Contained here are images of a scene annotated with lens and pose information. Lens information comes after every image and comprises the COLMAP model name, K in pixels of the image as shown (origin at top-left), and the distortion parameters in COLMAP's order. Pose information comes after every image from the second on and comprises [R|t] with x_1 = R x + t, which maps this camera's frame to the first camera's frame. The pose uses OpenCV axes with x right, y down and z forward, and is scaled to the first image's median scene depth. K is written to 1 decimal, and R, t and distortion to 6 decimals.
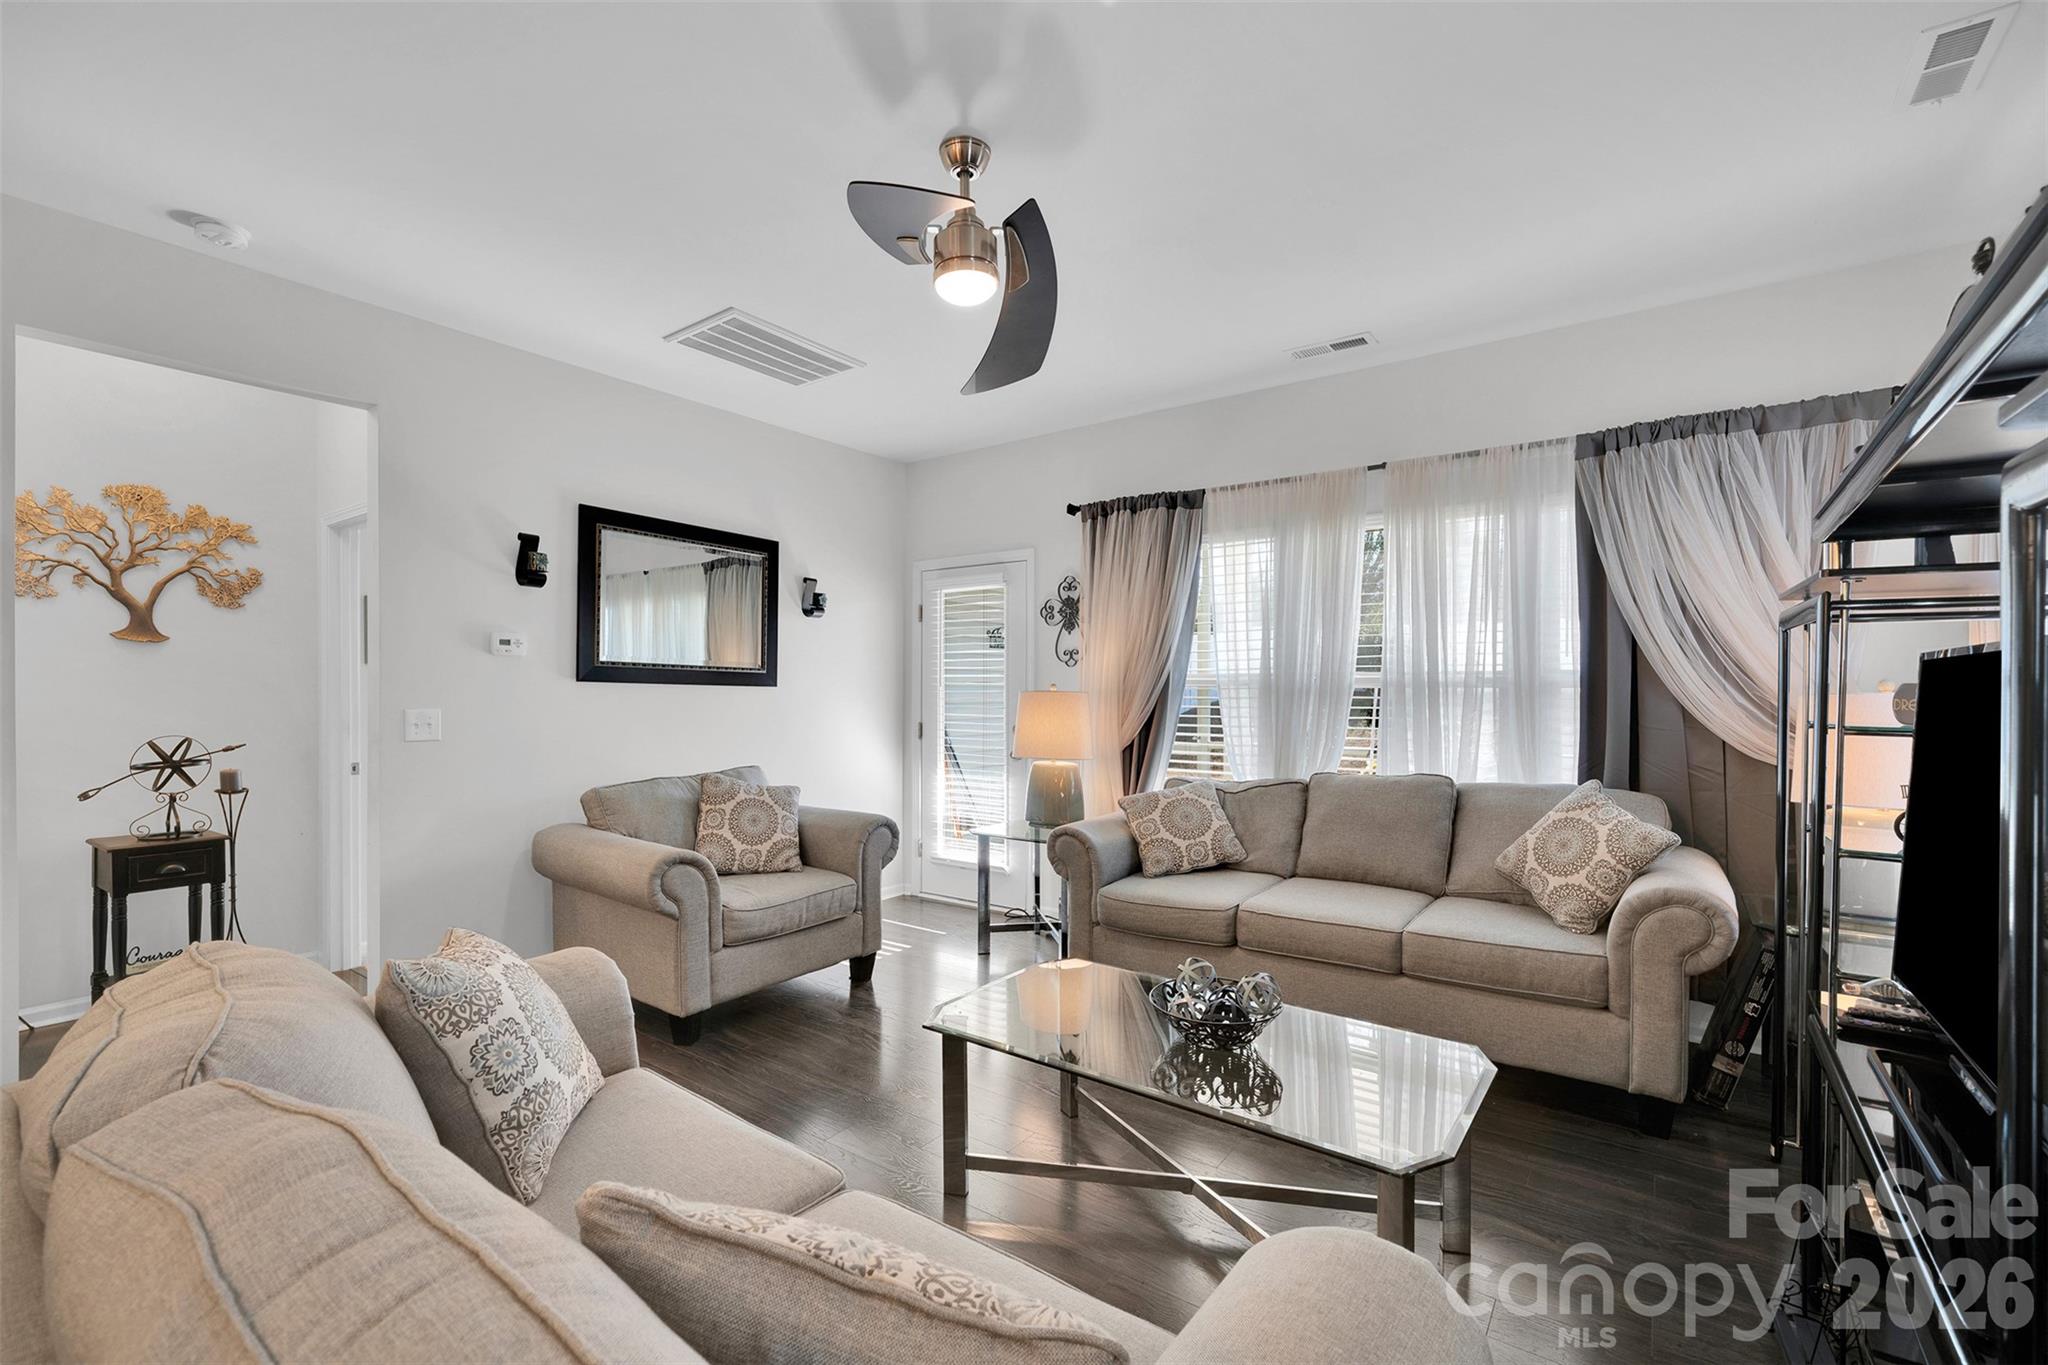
lens RADIAL K [[883.9, 0, 1023.1], [0, 883.9, 690.8], [0, 0, 1]] dist [-0.001885, 0.000205]
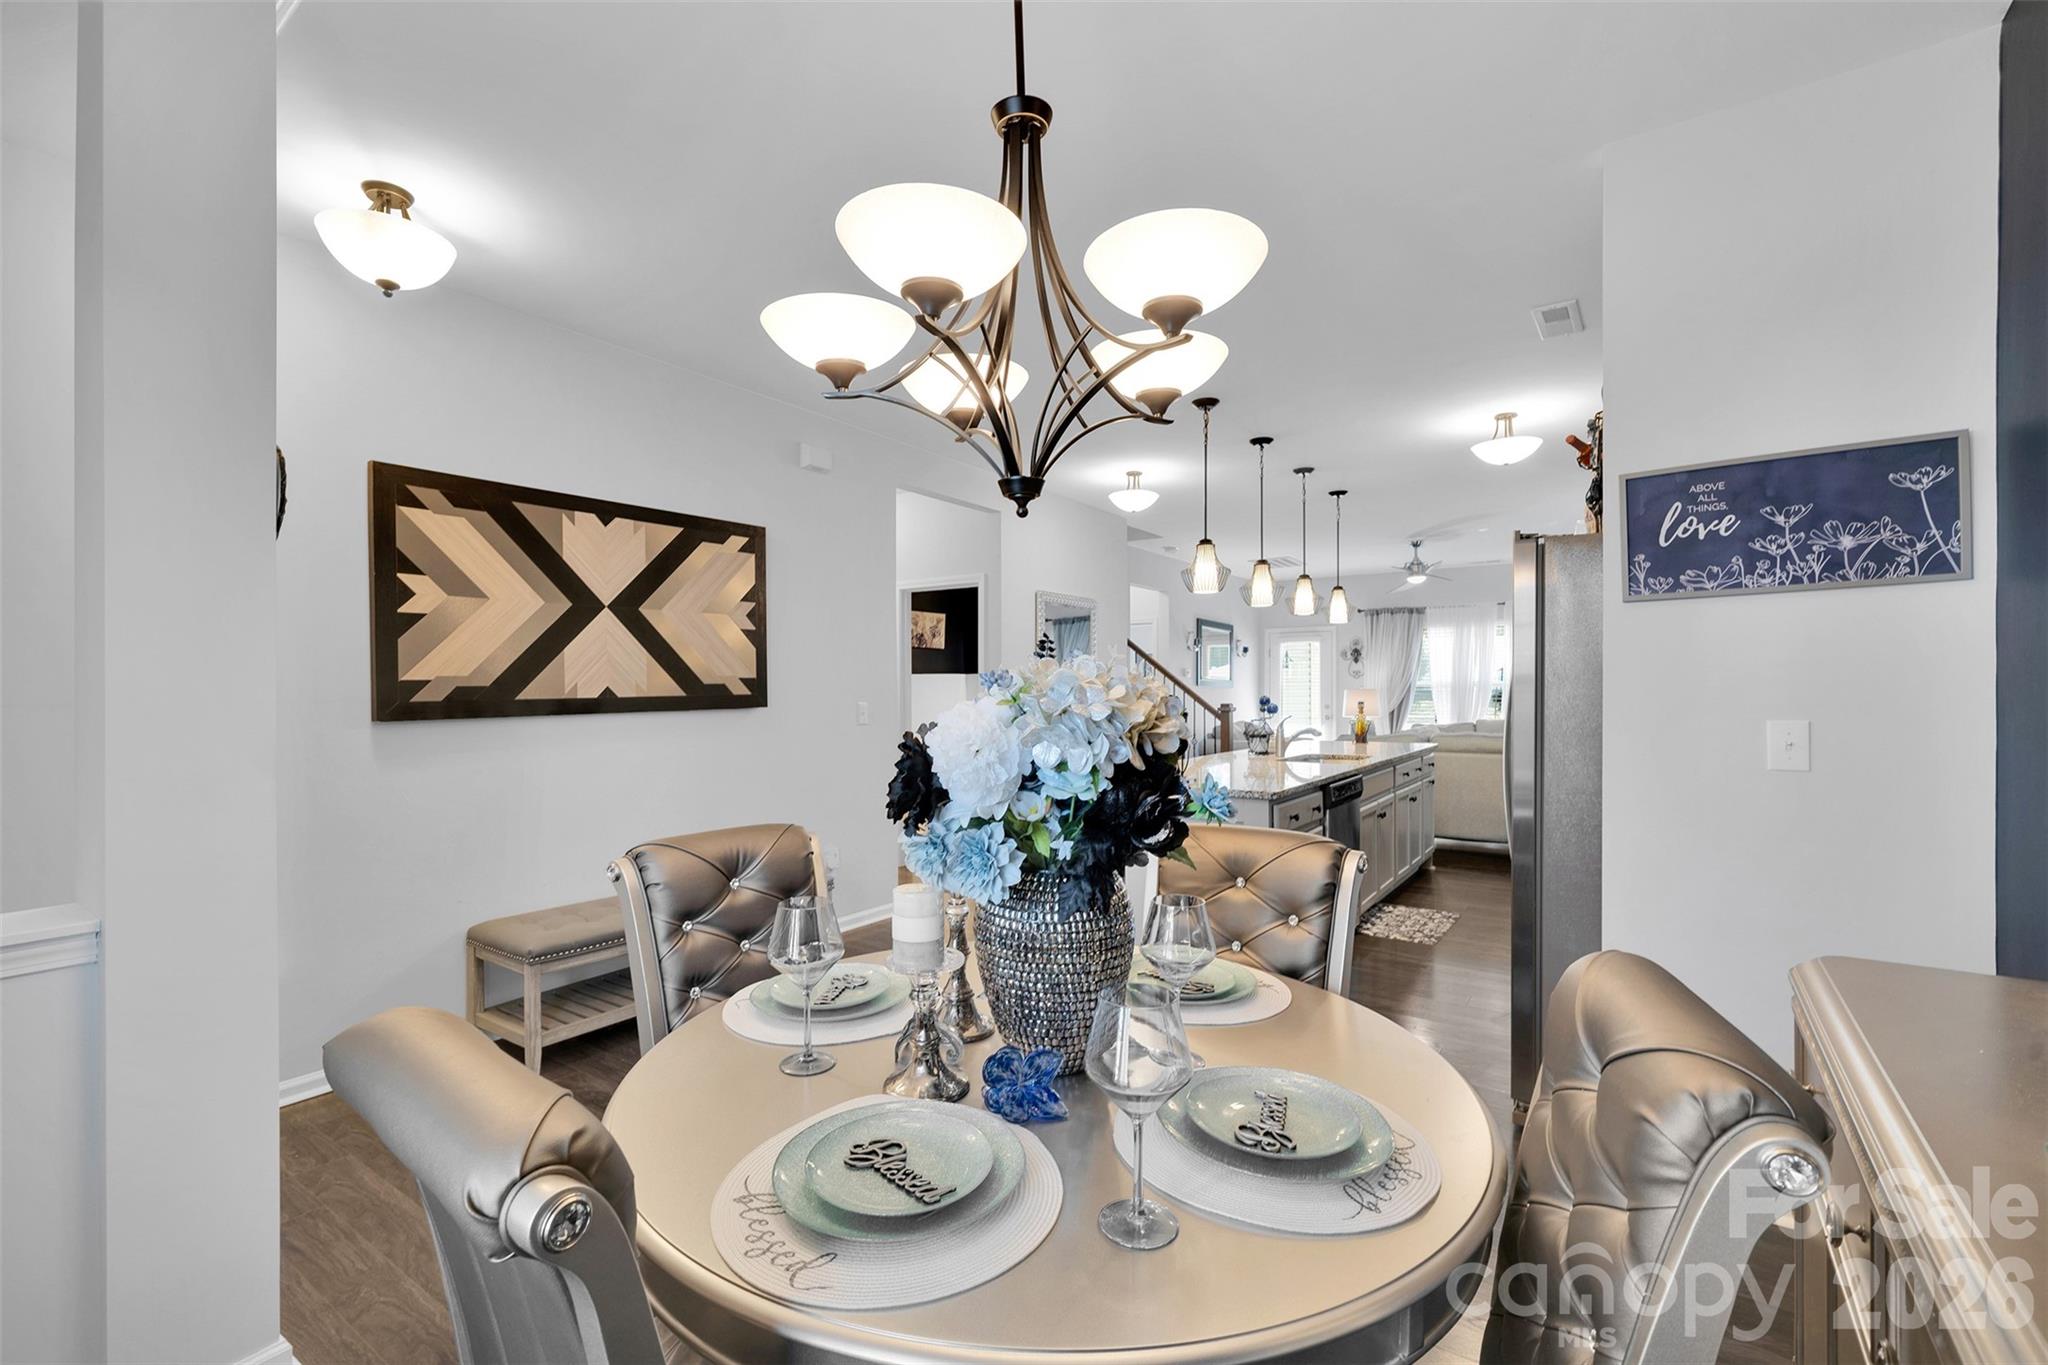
lens RADIAL K [[883.9, 0, 1009.0], [0, 883.9, 685.6], [0, 0, 1]] dist [-0.001885, 0.000205]
pose [[0.999964, -0.001001, -0.008430, -0.911364], [0.000916, 0.999948, -0.010112, 0.016077], [0.008439, 0.010104, 0.999913, -1.433331]]
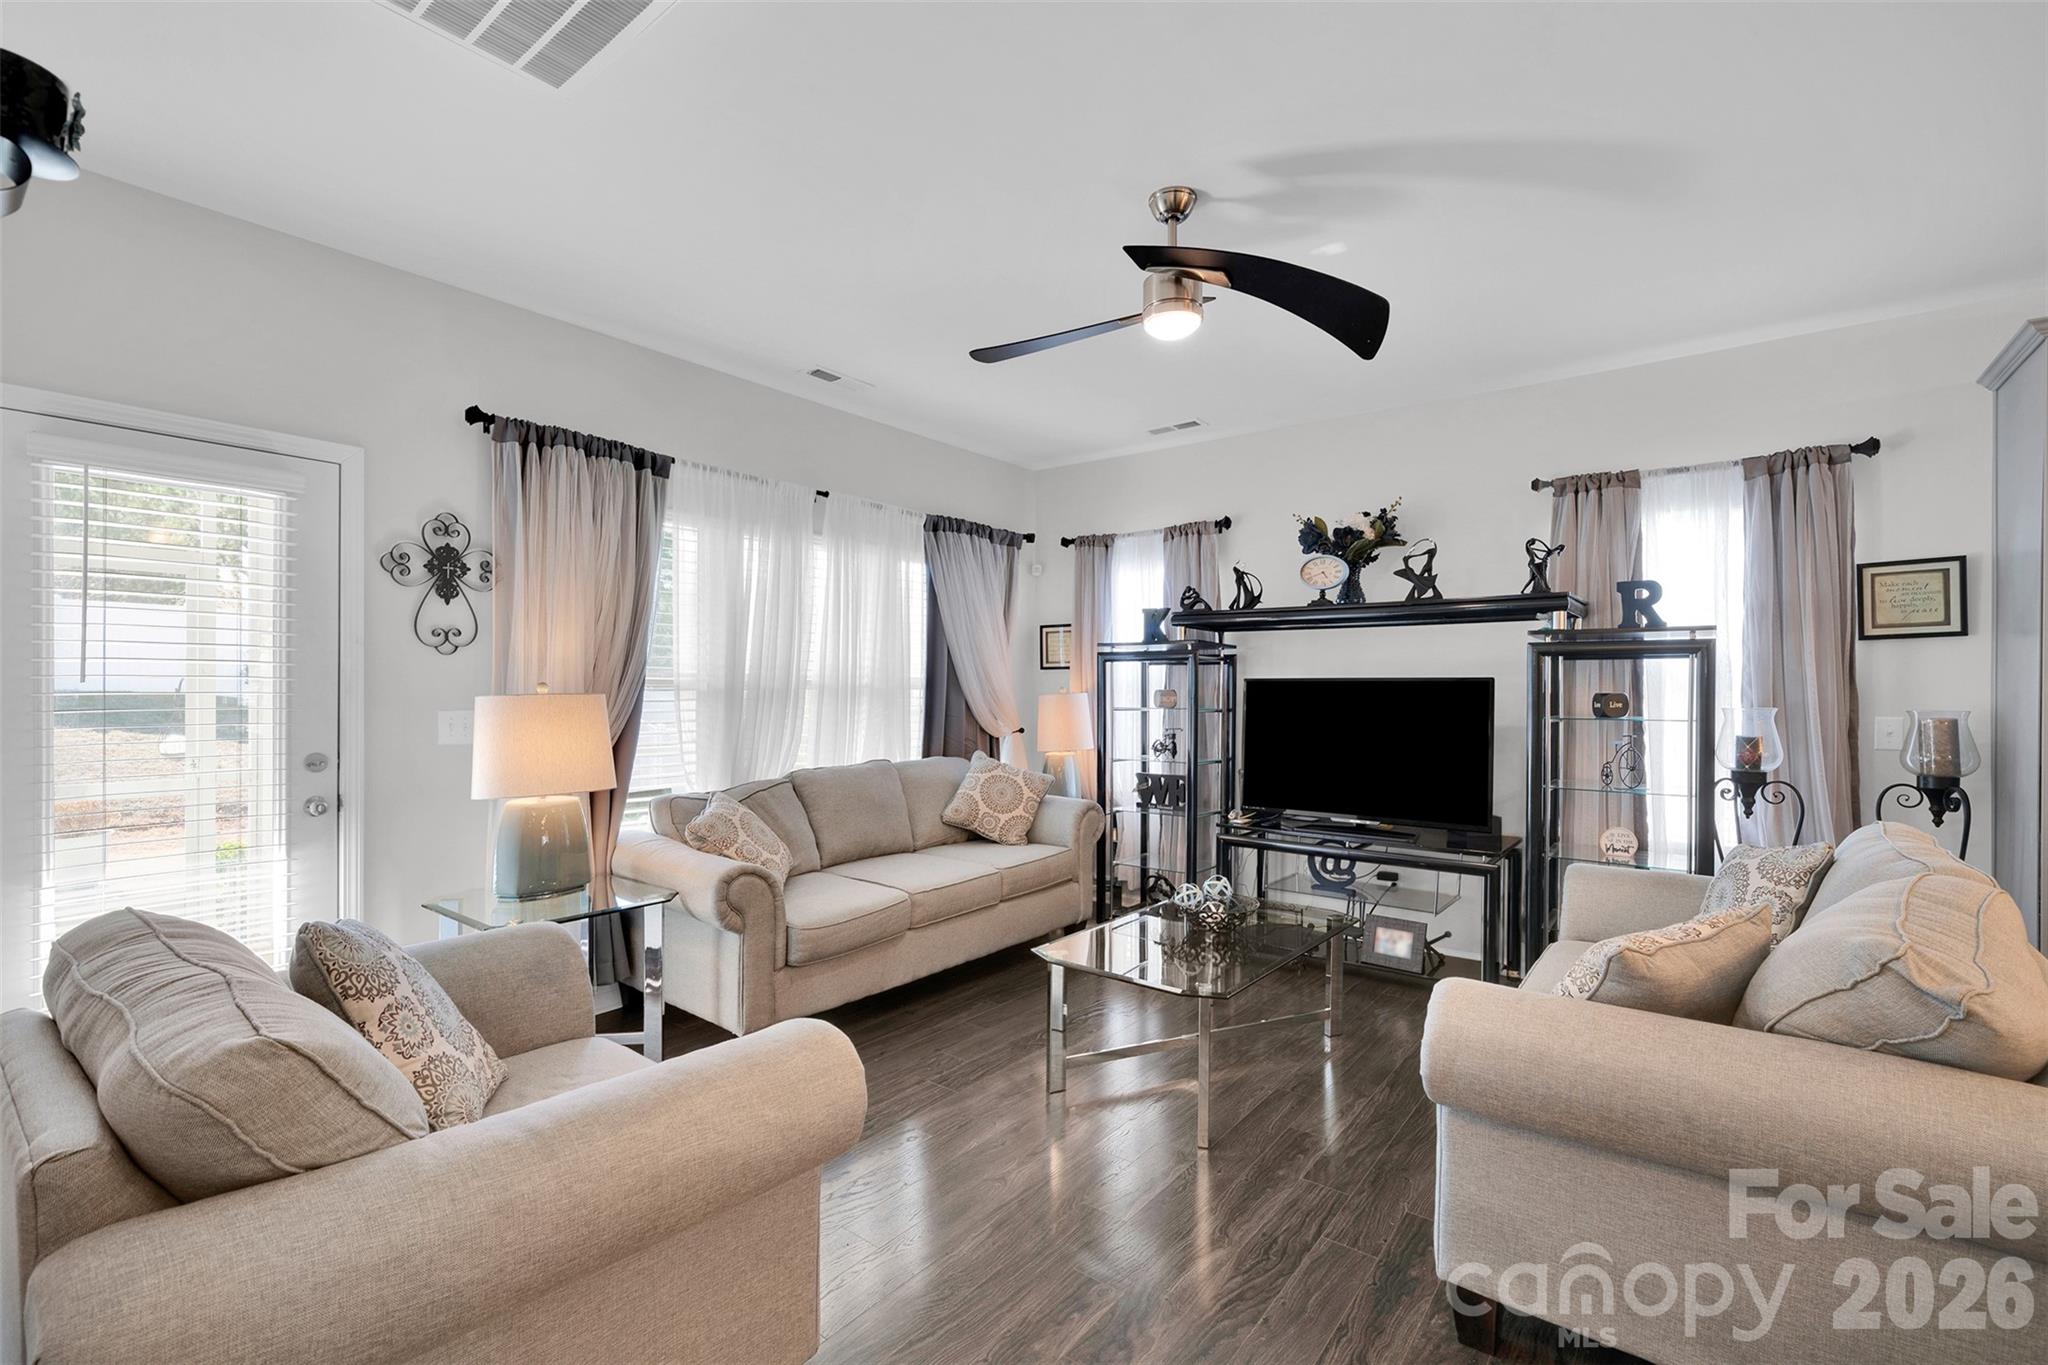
lens RADIAL K [[883.9, 0, 1022.8], [0, 883.9, 686.8], [0, 0, 1]] dist [-0.001885, 0.000205]
pose [[0.046281, 0.006466, 0.998908, -0.618015], [0.001165, 0.999978, -0.006527, 0.000549], [-0.998928, 0.001466, 0.046272, 0.604481]]
